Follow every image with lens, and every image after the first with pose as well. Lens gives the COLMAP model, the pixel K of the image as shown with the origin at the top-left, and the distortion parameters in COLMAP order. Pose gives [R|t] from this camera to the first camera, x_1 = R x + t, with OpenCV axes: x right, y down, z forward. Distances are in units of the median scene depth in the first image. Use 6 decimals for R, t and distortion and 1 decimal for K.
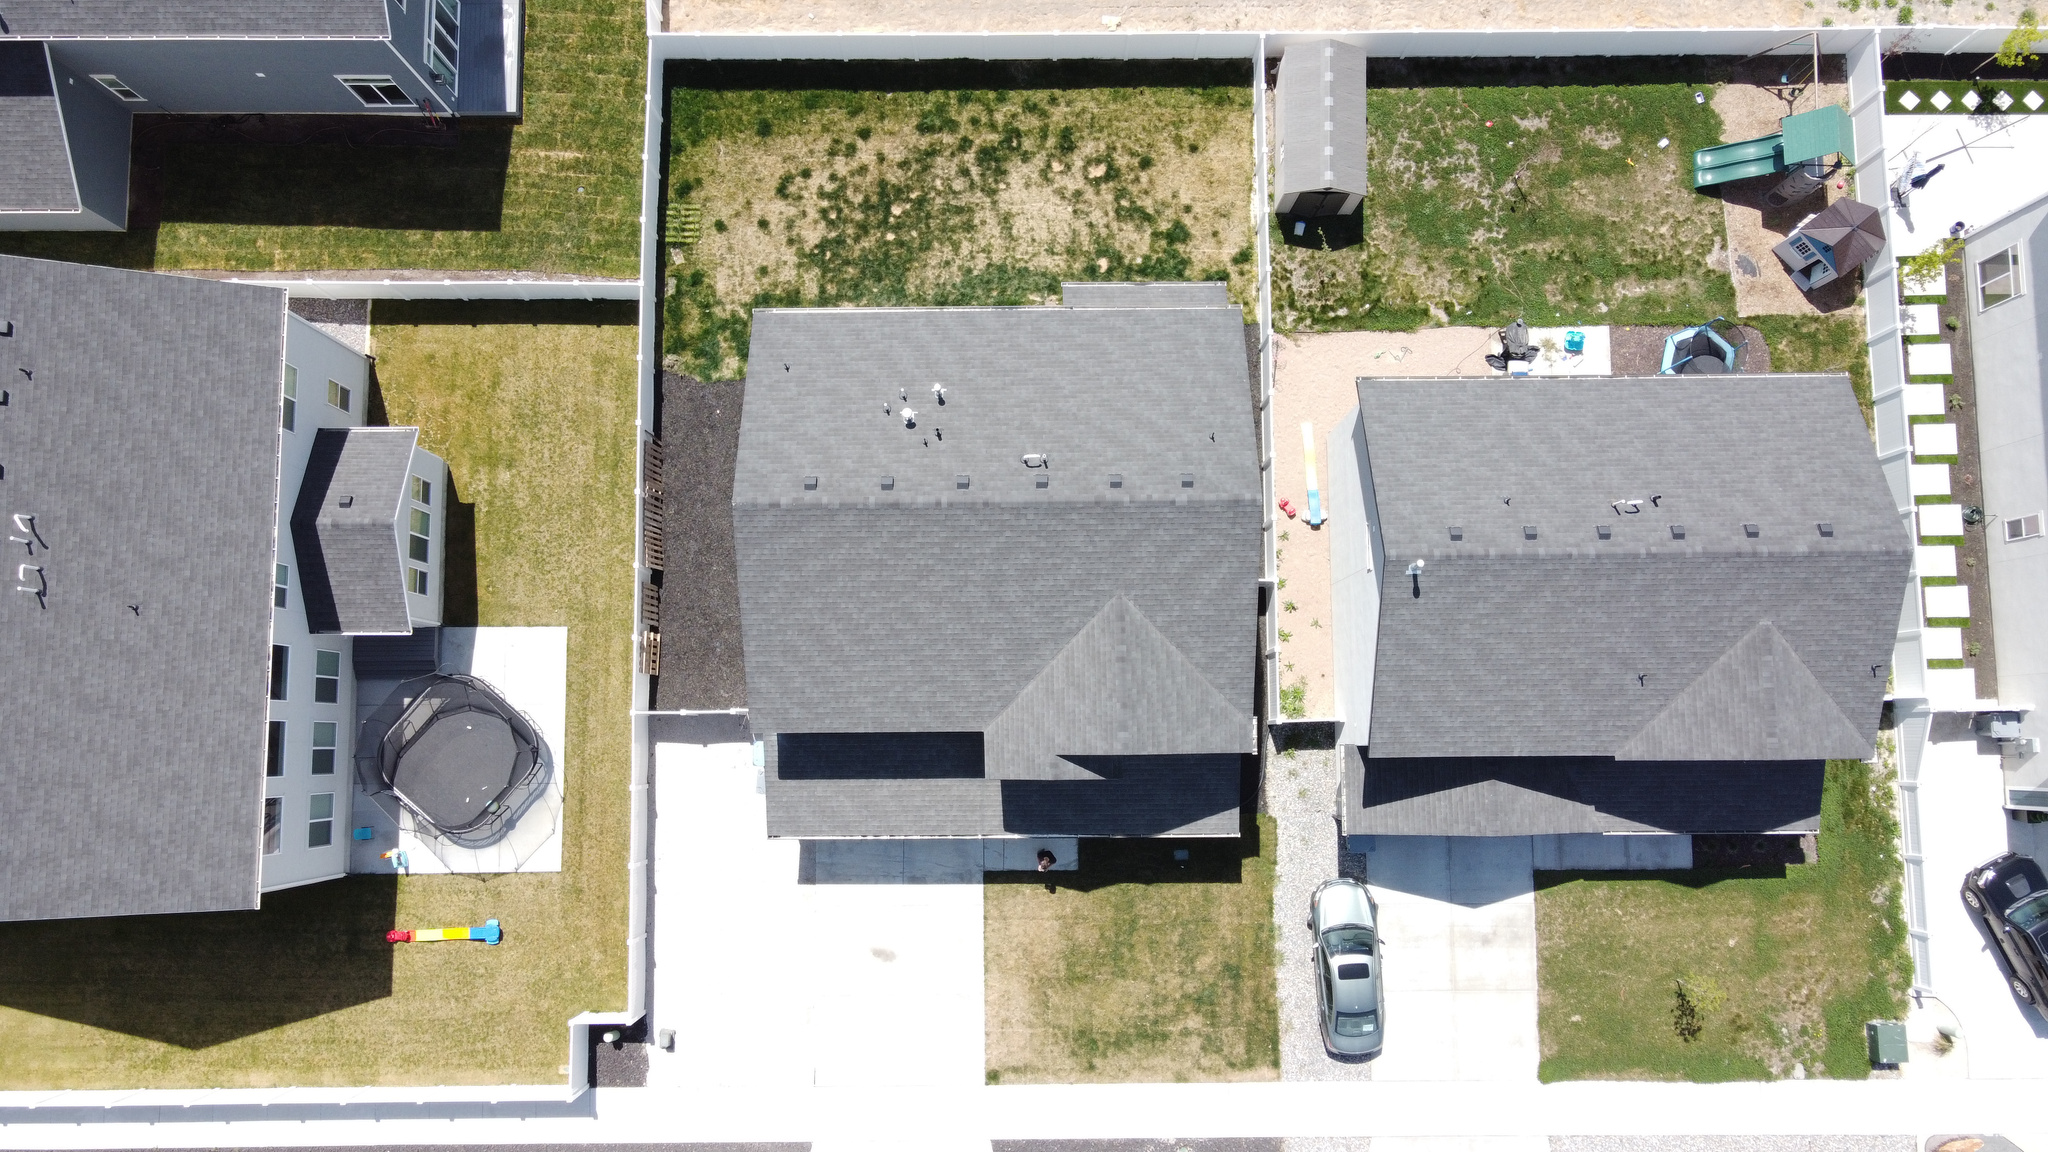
lens RADIAL K [[1575.3, 0, 1024.0], [0, 1575.3, 576.0], [0, 0, 1]] dist [-0.007914, 0.046592]
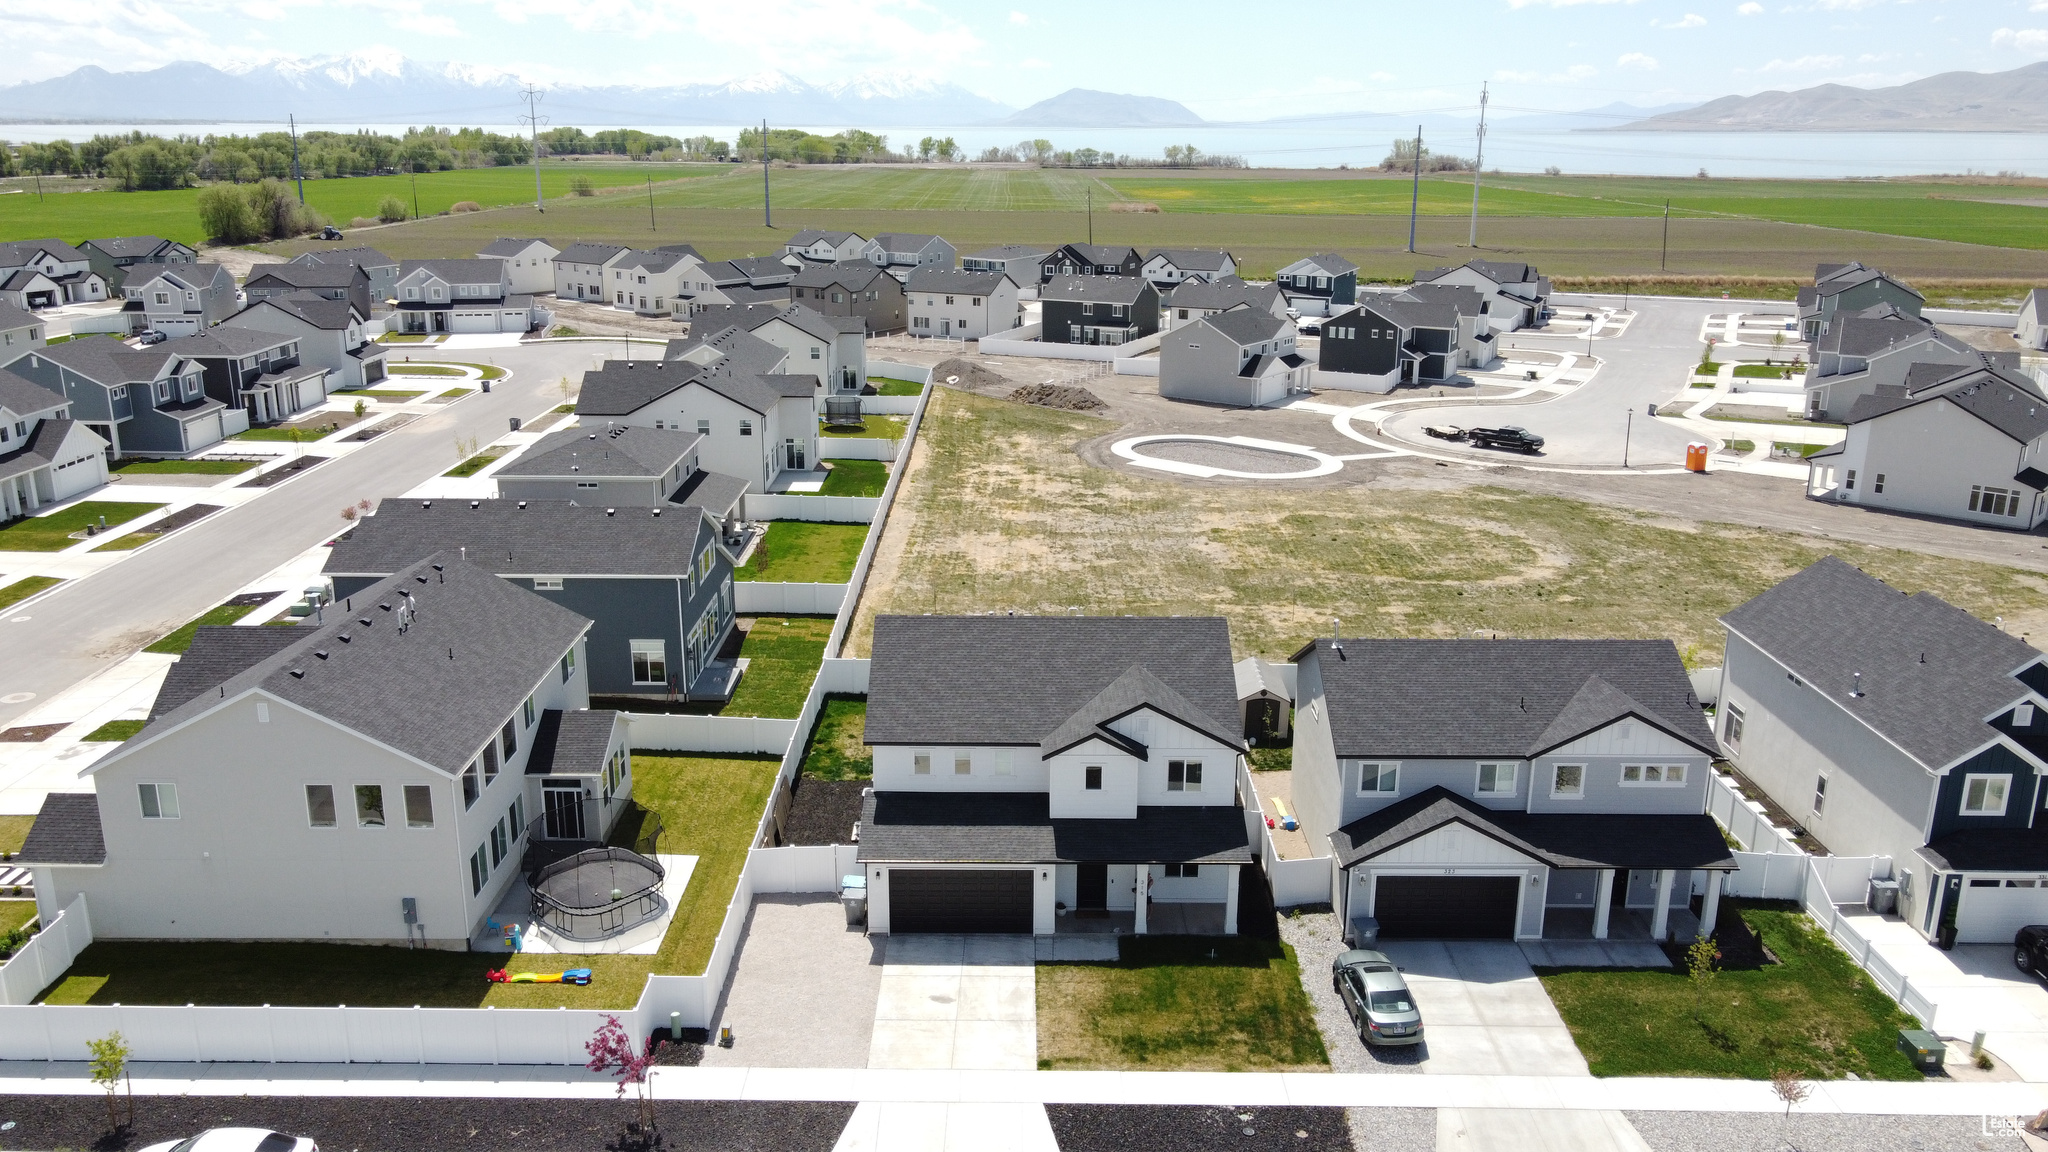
lens RADIAL K [[1575.3, 0, 1024.0], [0, 1575.3, 576.0], [0, 0, 1]] dist [-0.007914, 0.046592]
pose [[0.999965, 0.007240, -0.004254, -0.030866], [-0.006663, 0.375825, -0.926667, 1.124941], [-0.005111, 0.926662, 0.375860, 0.334139]]
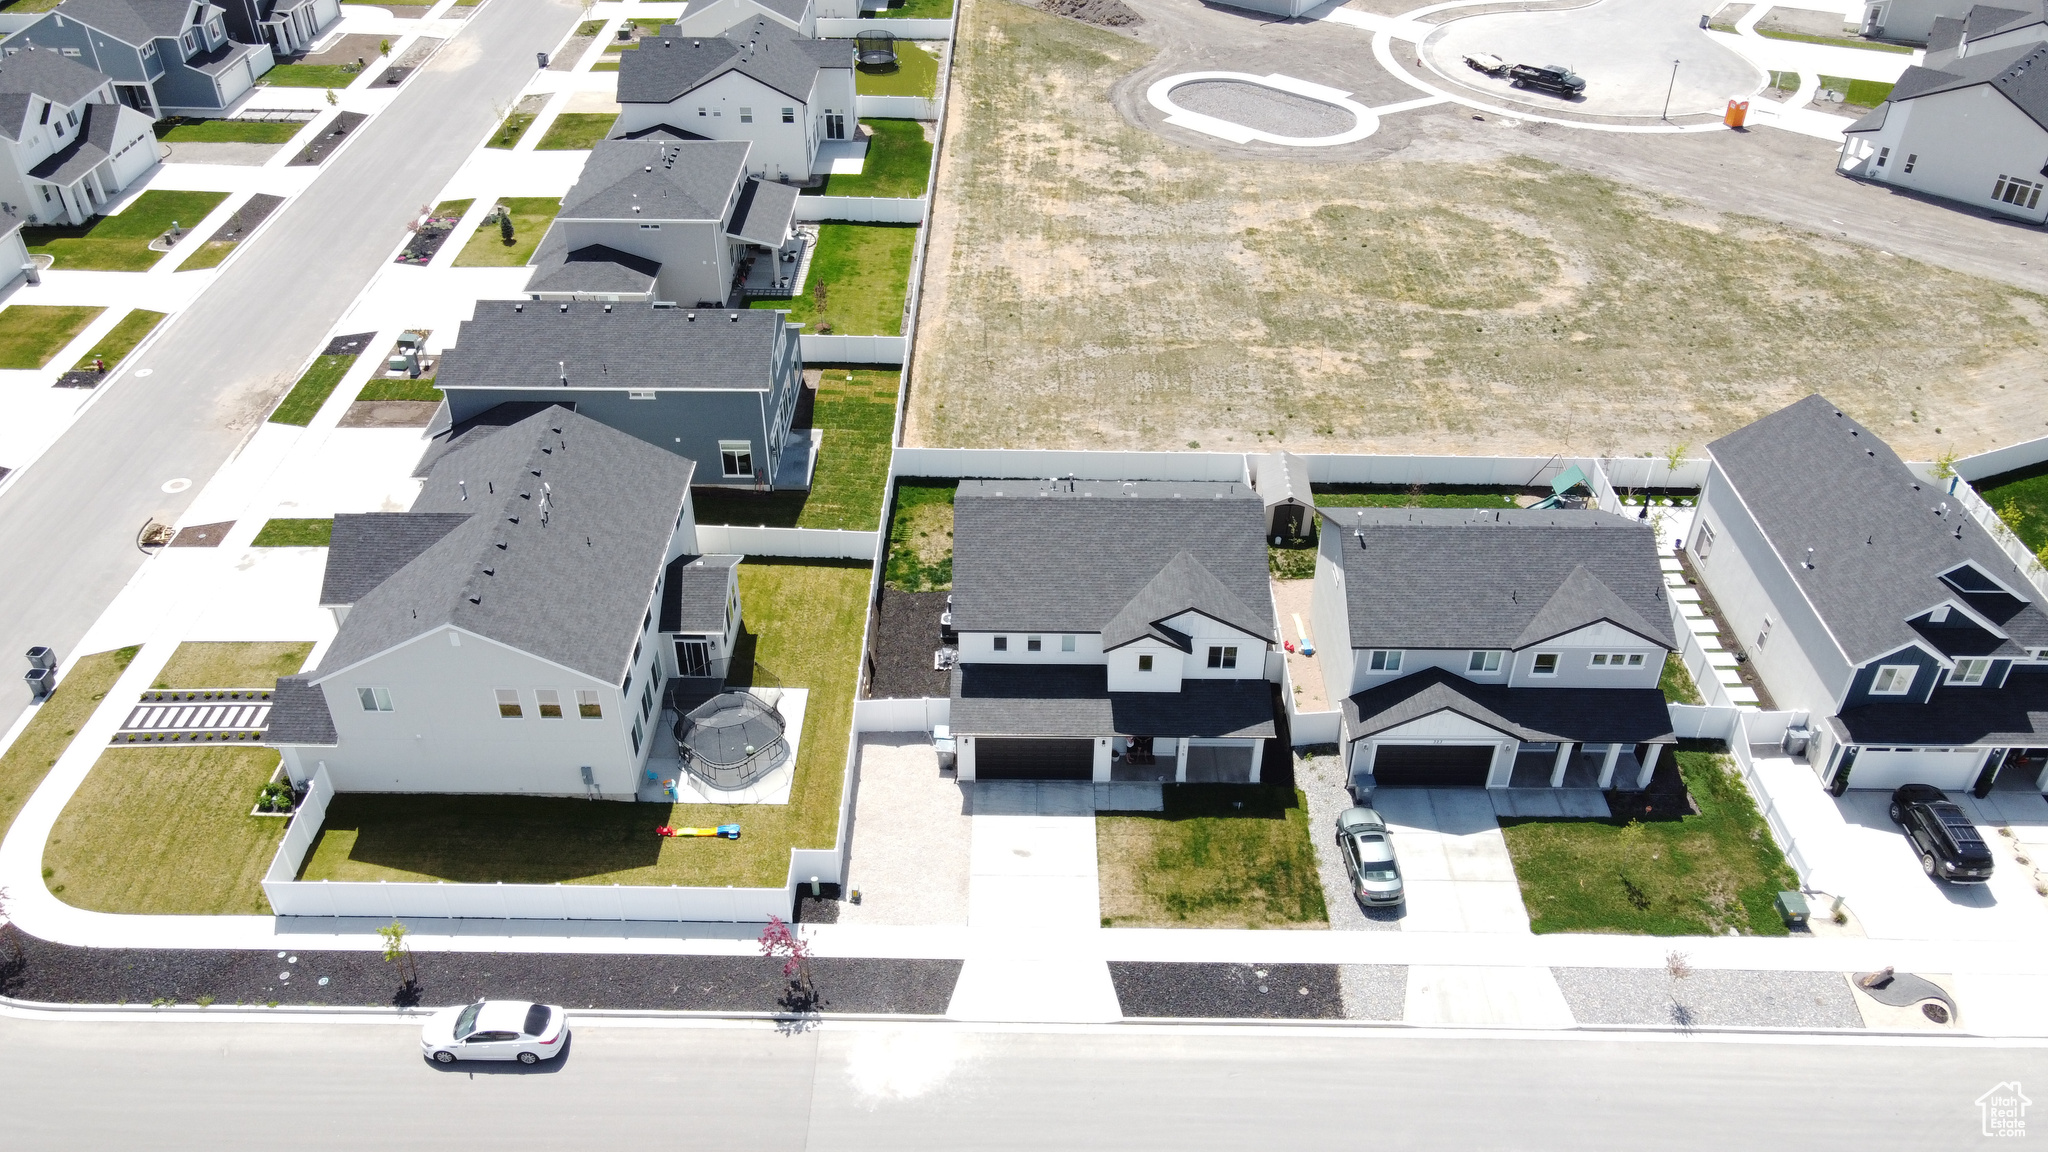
lens RADIAL K [[1575.3, 0, 1024.0], [0, 1575.3, 576.0], [0, 0, 1]] dist [-0.007914, 0.046592]
pose [[0.999908, 0.012314, -0.005685, -0.082873], [-0.012472, 0.670085, -0.742180, 1.079323], [-0.005330, 0.742183, 0.670177, -0.071408]]
